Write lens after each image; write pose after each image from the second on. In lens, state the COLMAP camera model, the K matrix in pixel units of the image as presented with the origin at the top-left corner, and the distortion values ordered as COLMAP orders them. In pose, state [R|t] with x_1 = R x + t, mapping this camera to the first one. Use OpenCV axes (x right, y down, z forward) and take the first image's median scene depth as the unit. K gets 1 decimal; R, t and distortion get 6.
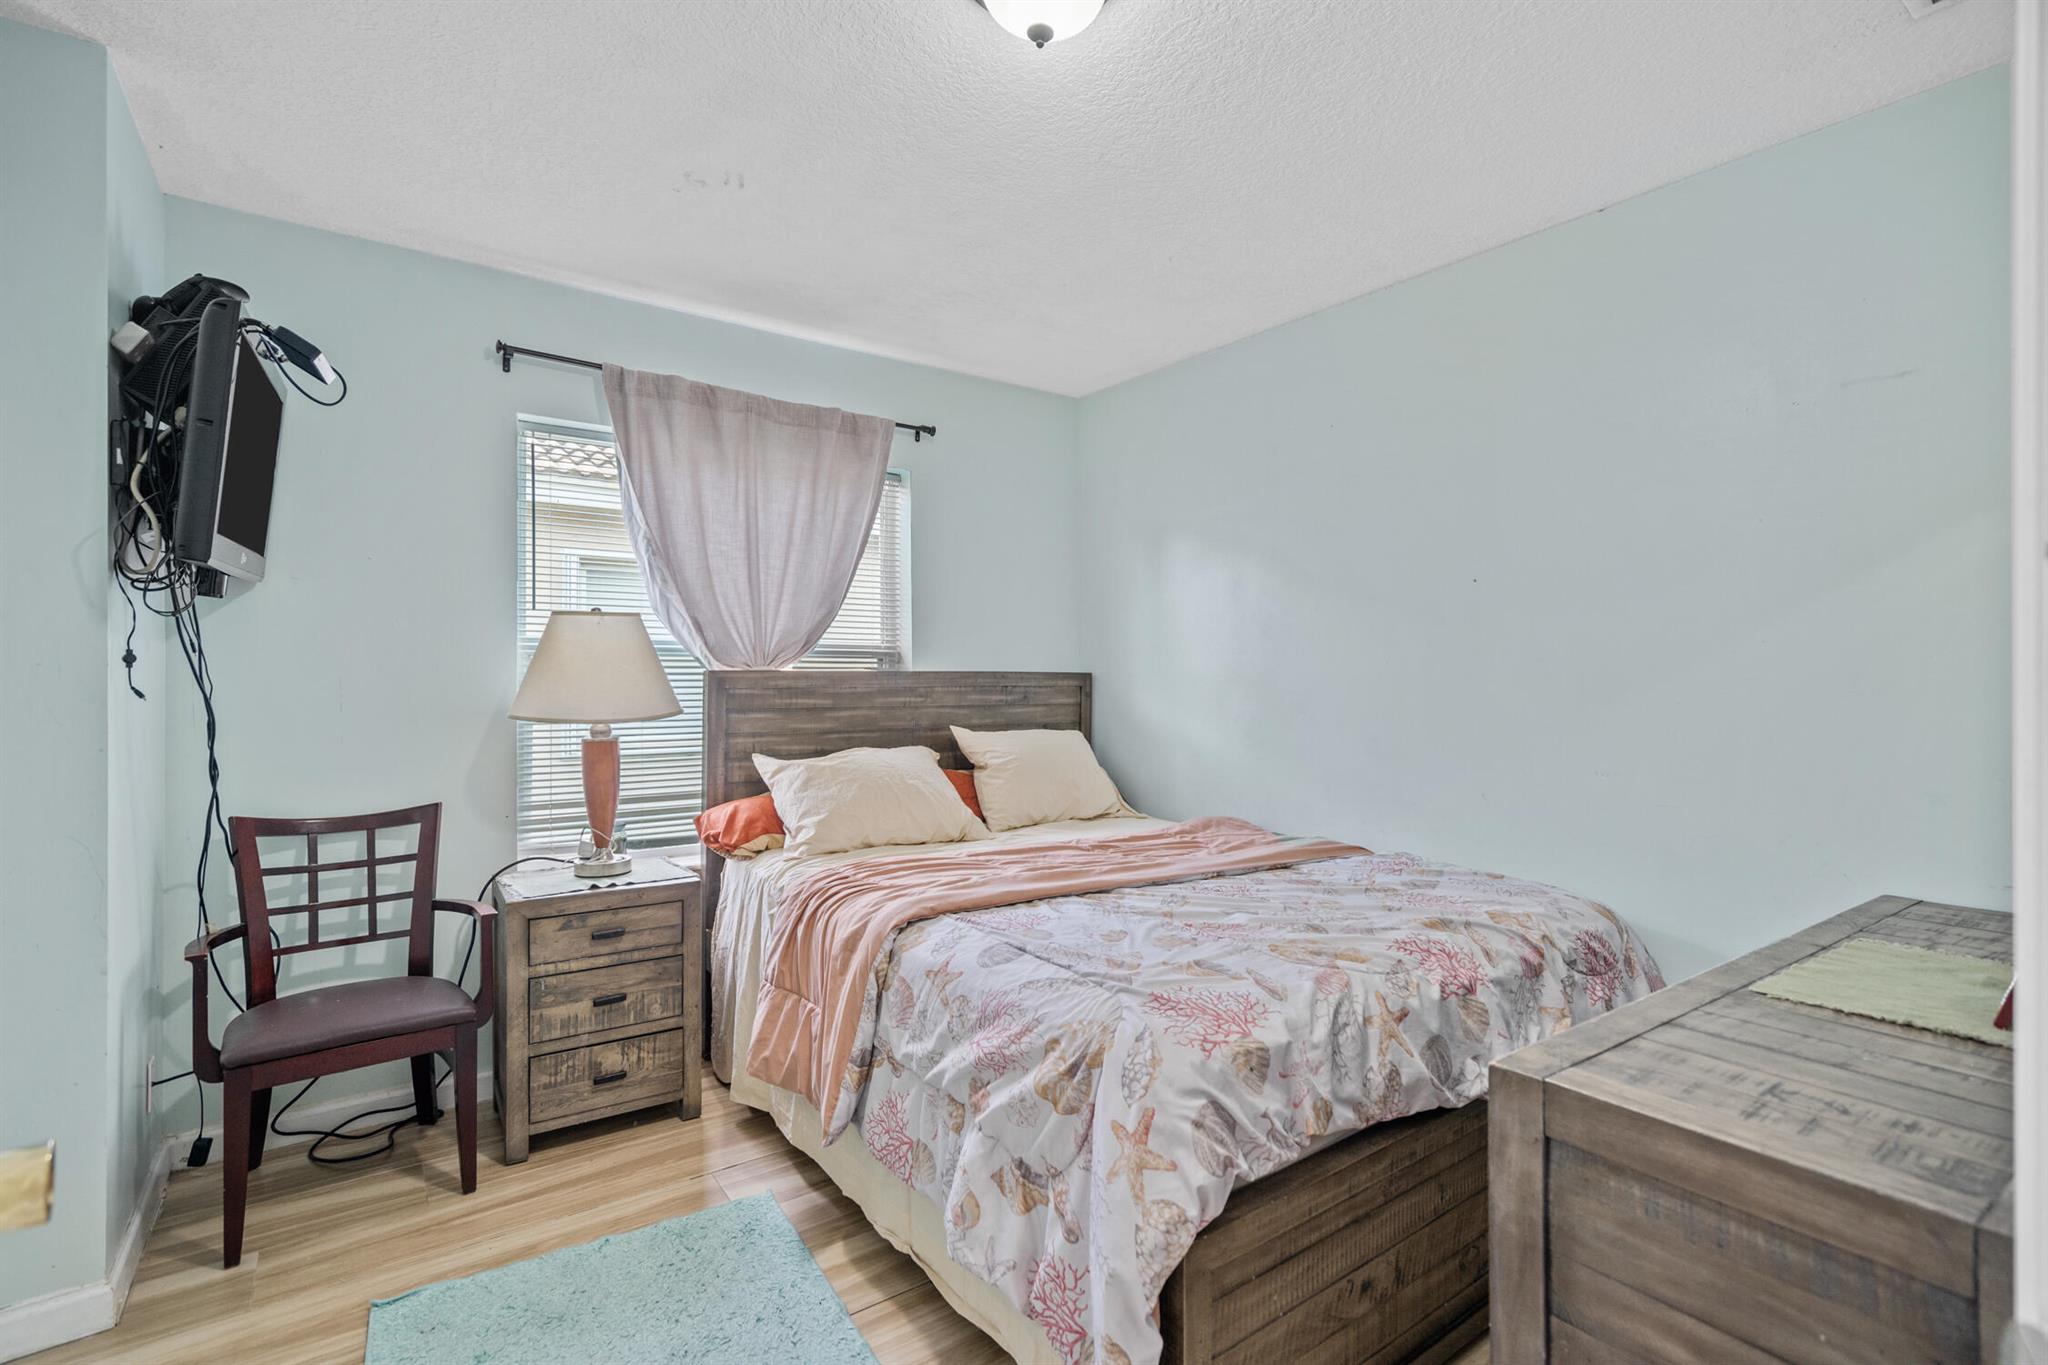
lens RADIAL K [[935.9, 0, 1024.0], [0, 935.9, 682.5], [0, 0, 1]] dist [-0.003054, -0.000282]
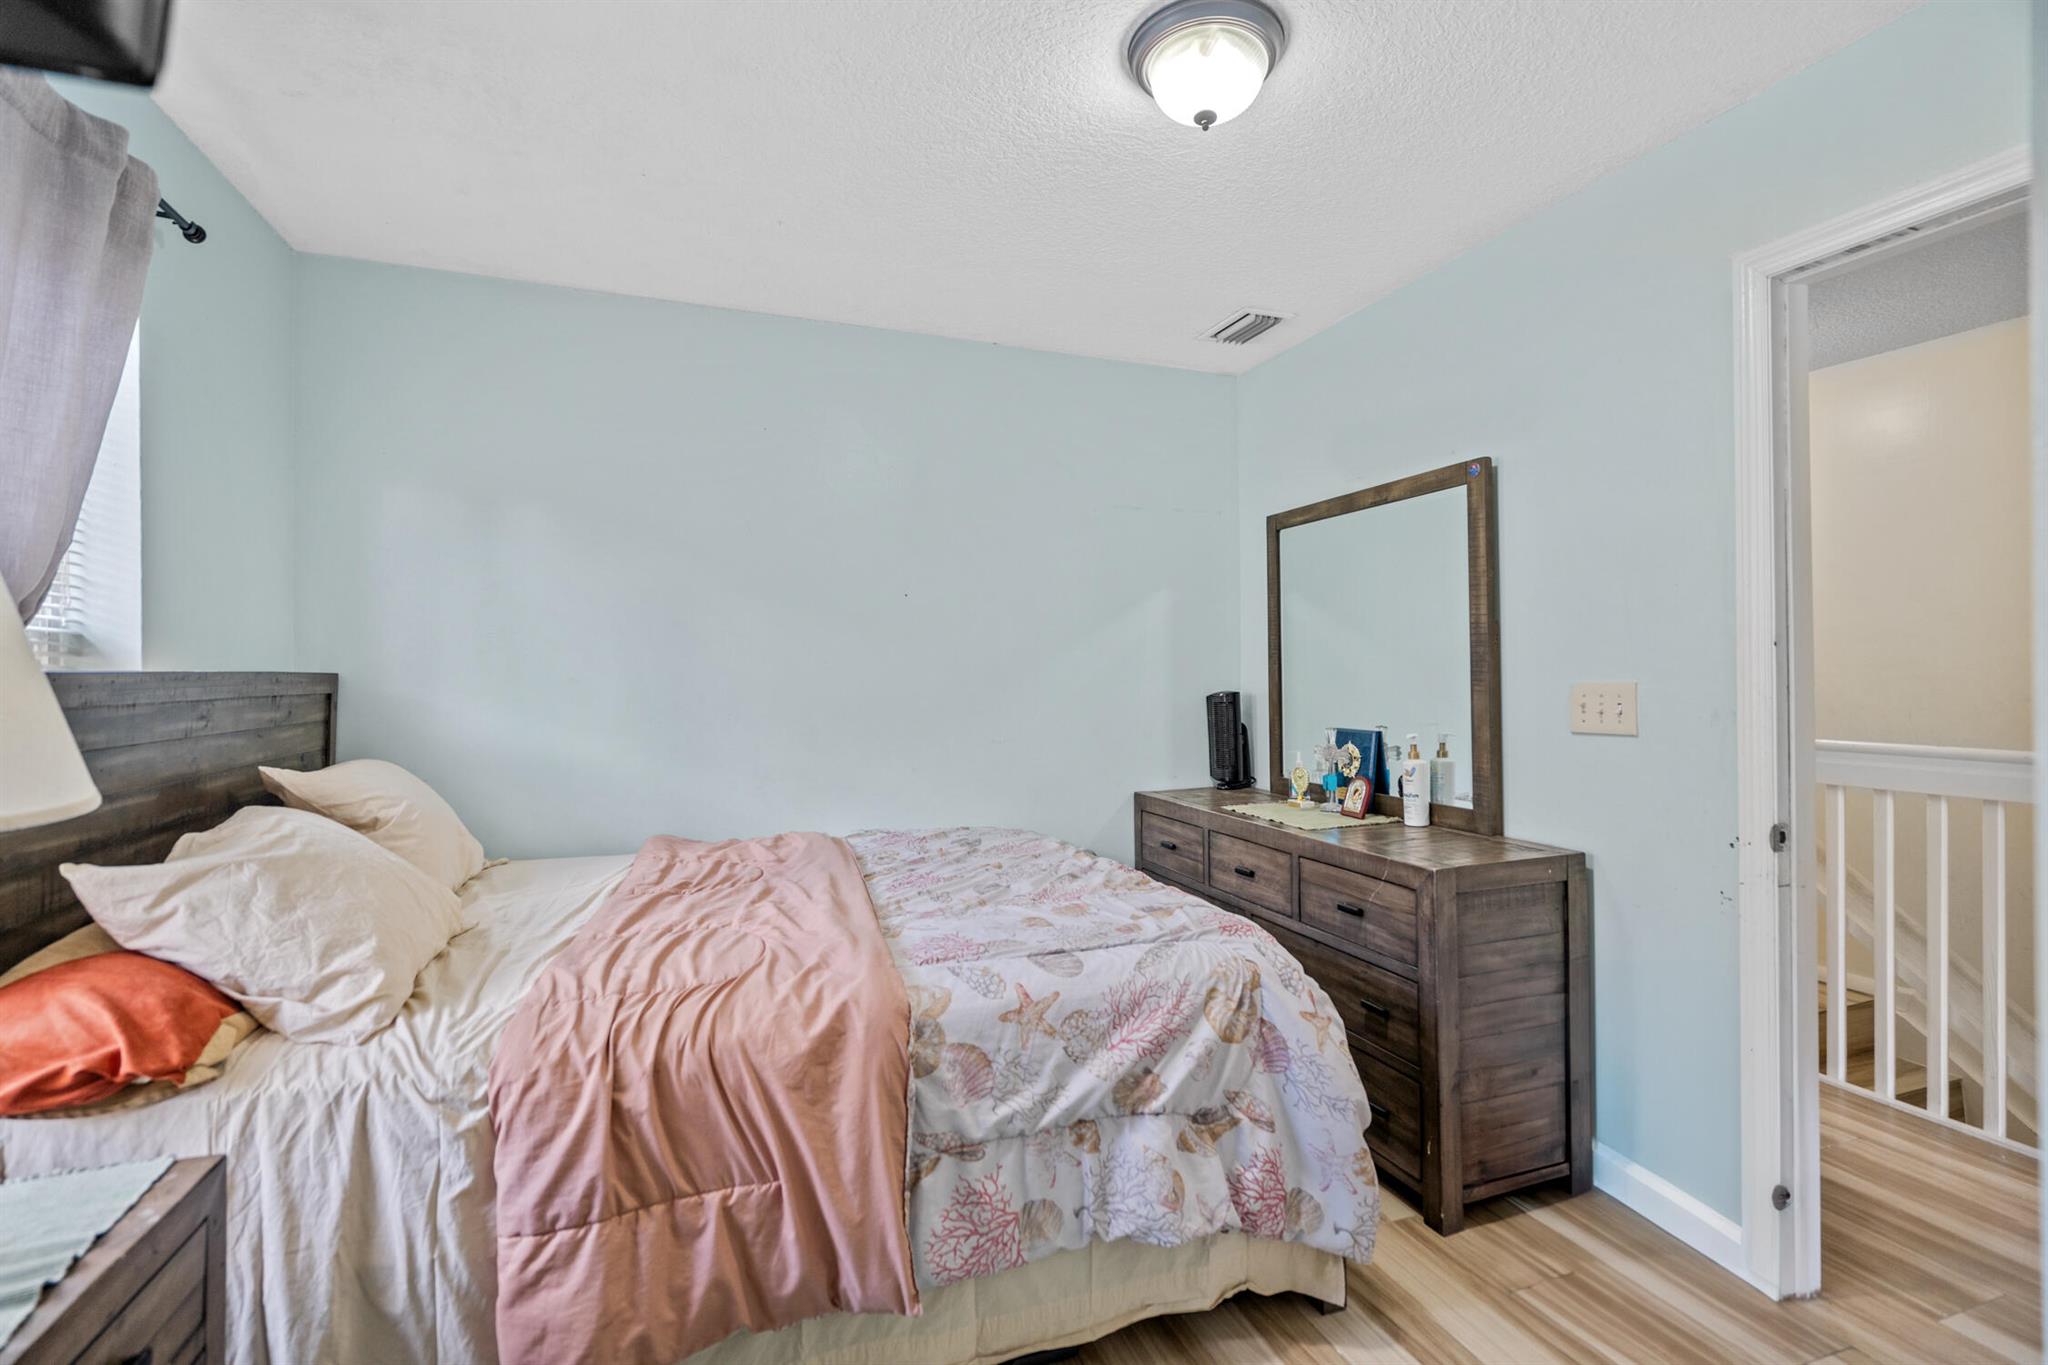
lens RADIAL K [[935.9, 0, 1024.0], [0, 935.9, 682.5], [0, 0, 1]] dist [-0.003054, -0.000282]
pose [[0.266161, -0.010107, 0.963876, -1.015019], [0.011317, 0.999909, 0.007360, -0.006568], [-0.963862, 0.008949, 0.266251, 0.815337]]
